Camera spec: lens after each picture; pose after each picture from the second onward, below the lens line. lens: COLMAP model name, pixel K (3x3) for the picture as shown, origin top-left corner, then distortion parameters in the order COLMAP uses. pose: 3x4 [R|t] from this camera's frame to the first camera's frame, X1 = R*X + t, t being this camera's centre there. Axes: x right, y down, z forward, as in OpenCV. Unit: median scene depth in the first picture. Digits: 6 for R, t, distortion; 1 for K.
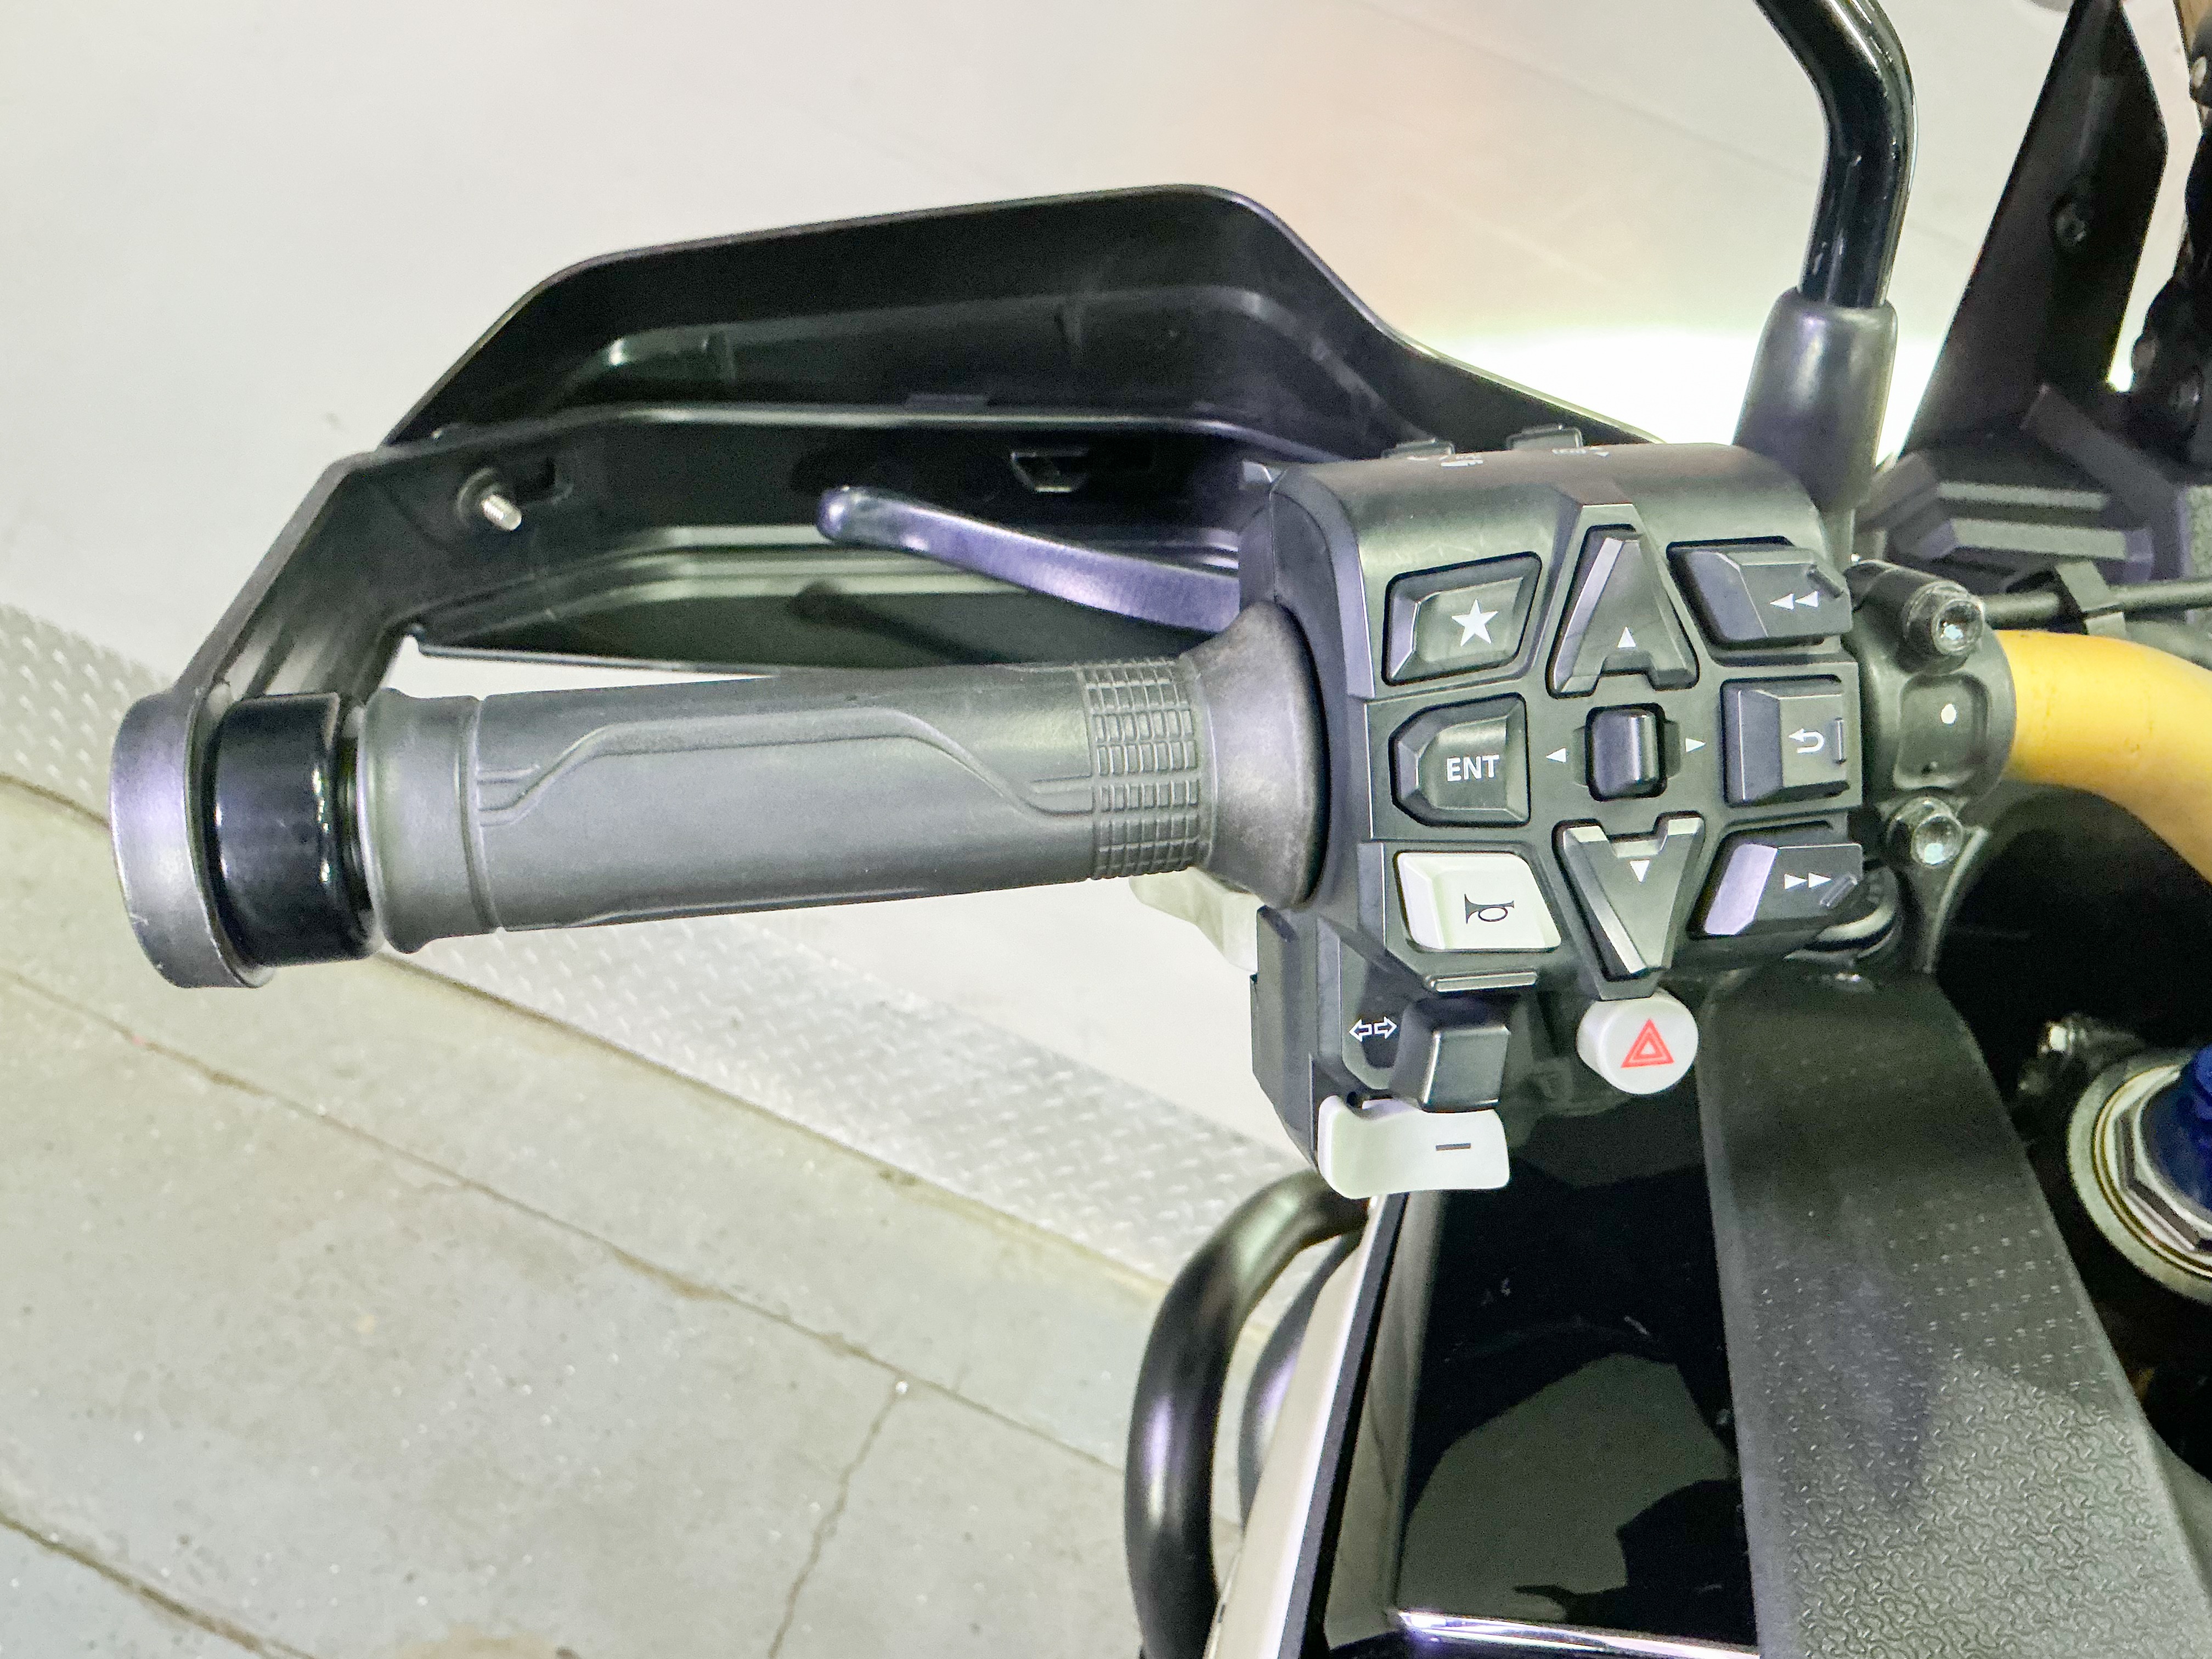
lens RADIAL K [[1939.4, 0, 1106.0], [0, 1939.4, 829.5], [0, 0, 1]] dist [0.039466, -0.006234]
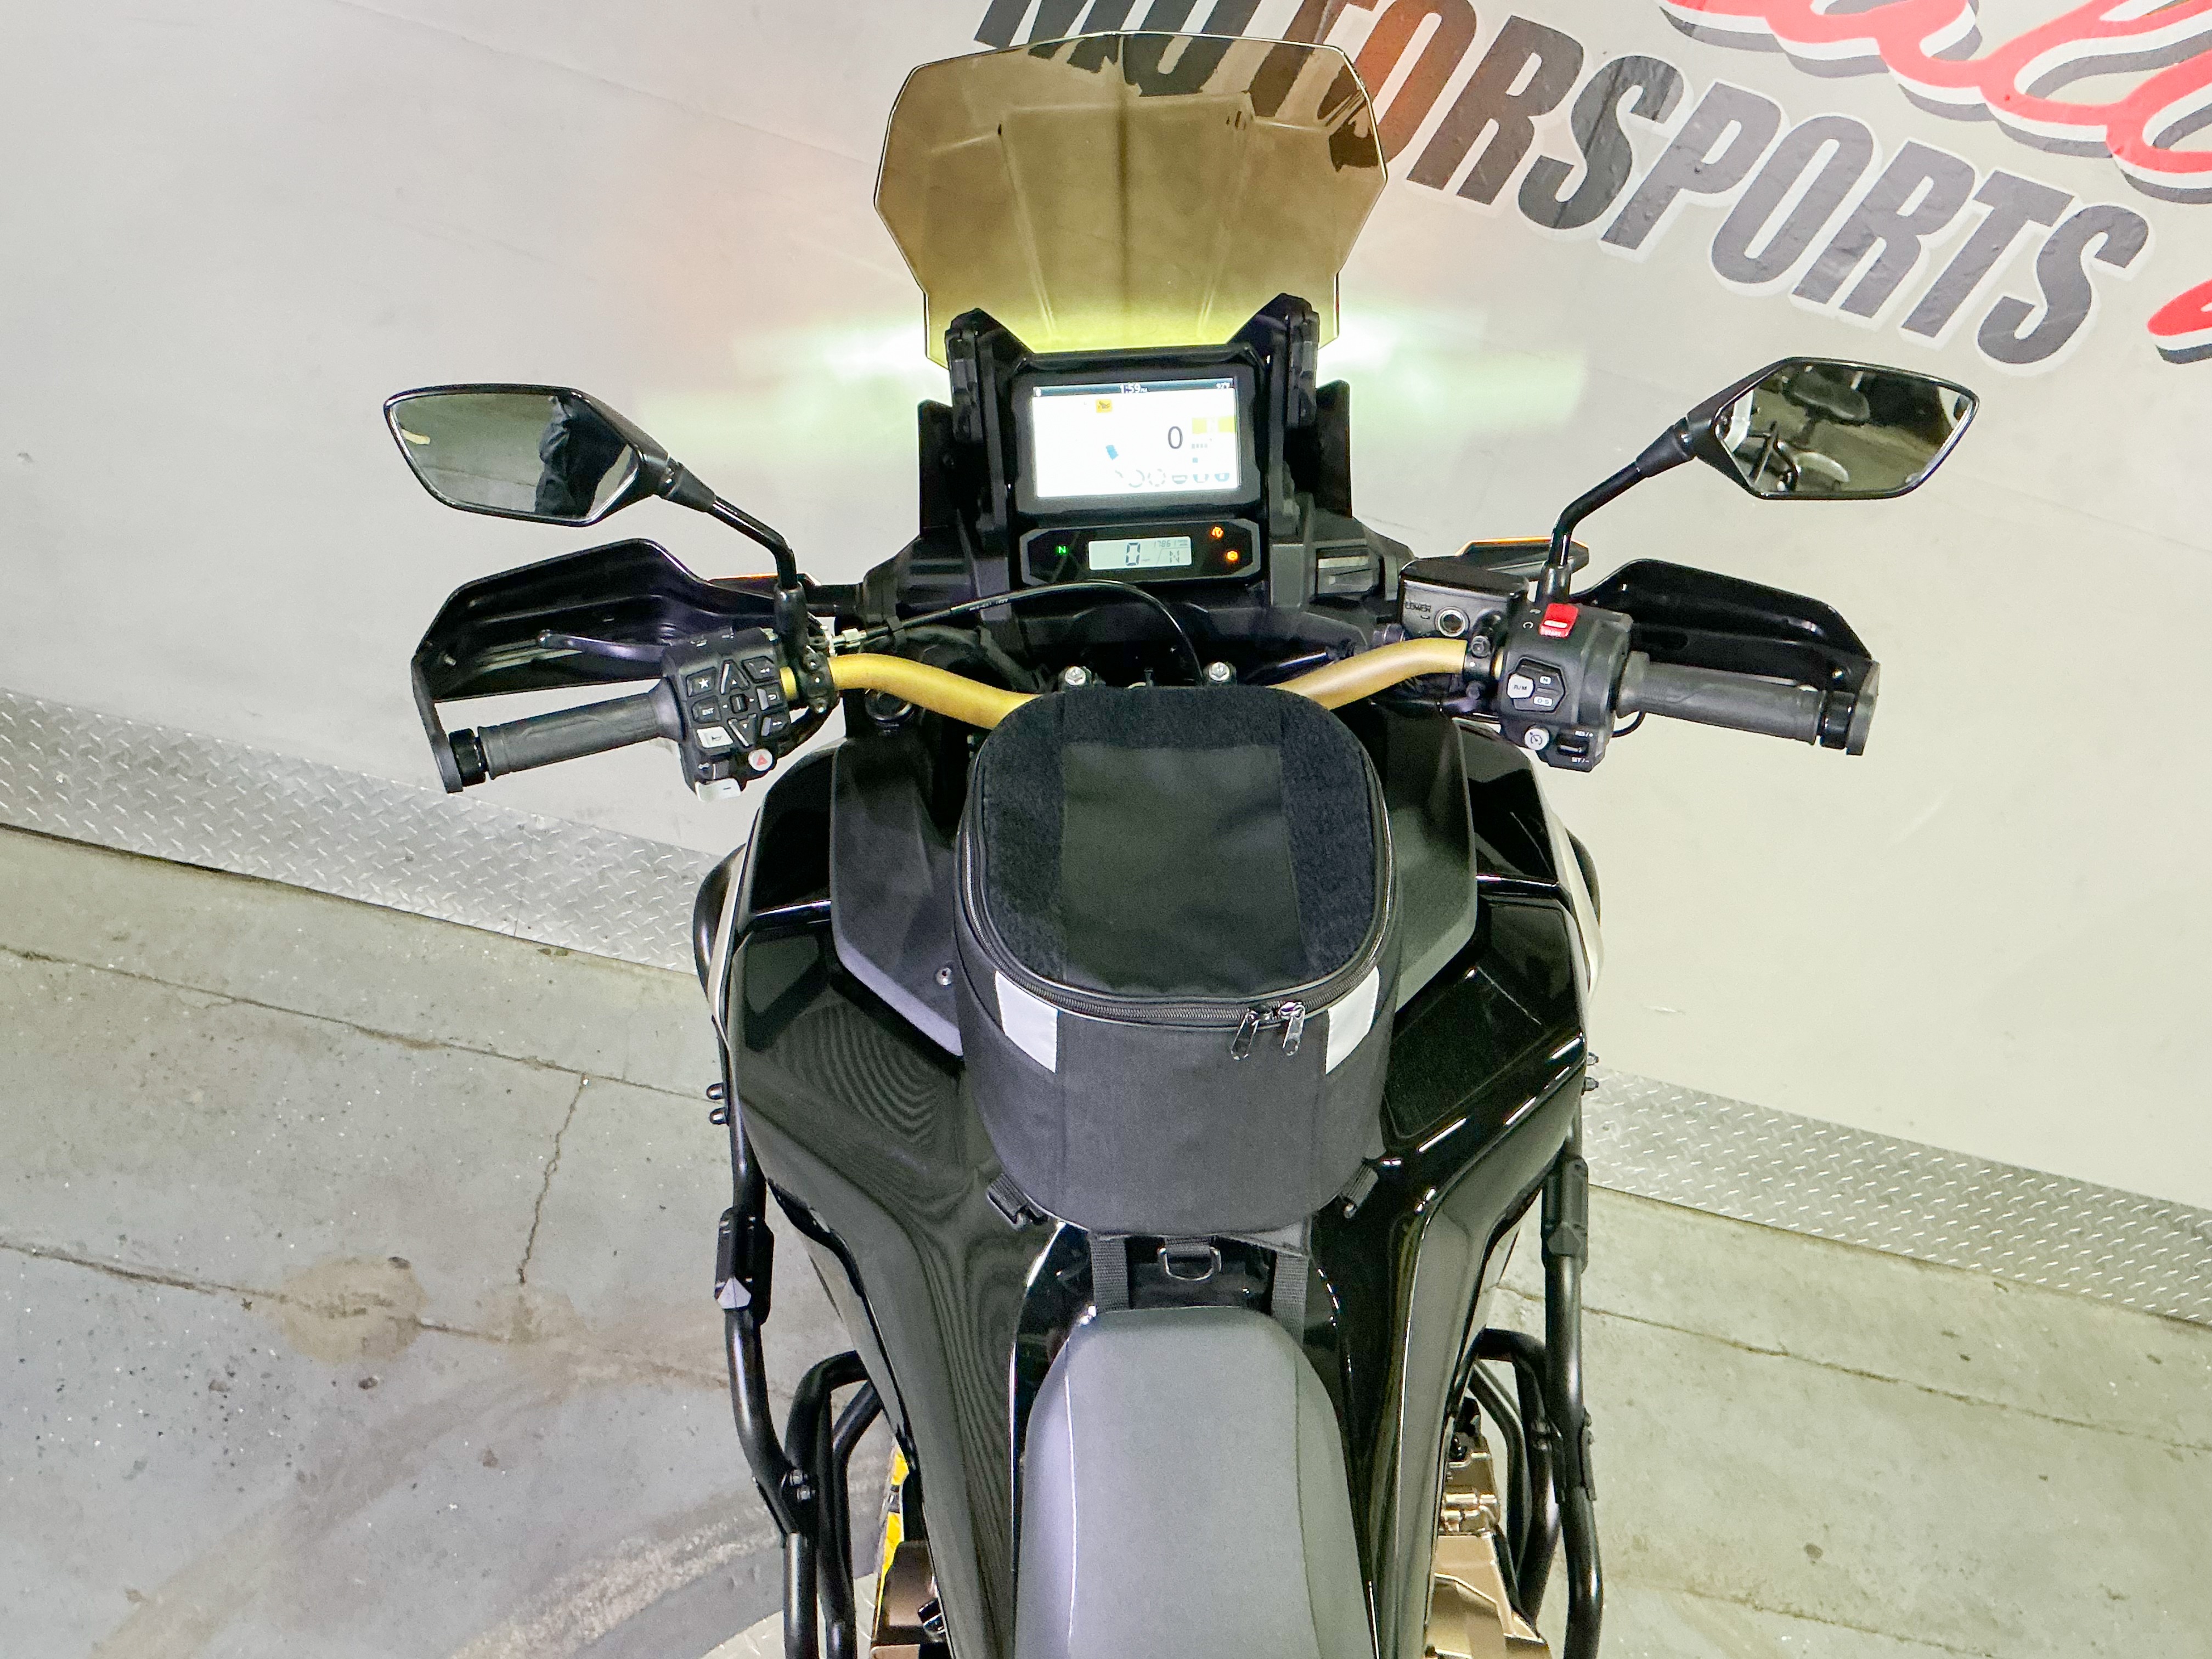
lens RADIAL K [[2055.9, 0, 1106.0], [0, 2055.9, 829.5], [0, 0, 1]] dist [0.177458, -0.401651]
pose [[0.970470, -0.159793, 0.180705, 0.021594], [0.139529, 0.982938, 0.119856, -0.029438], [-0.196774, -0.091103, 0.976207, -0.575272]]
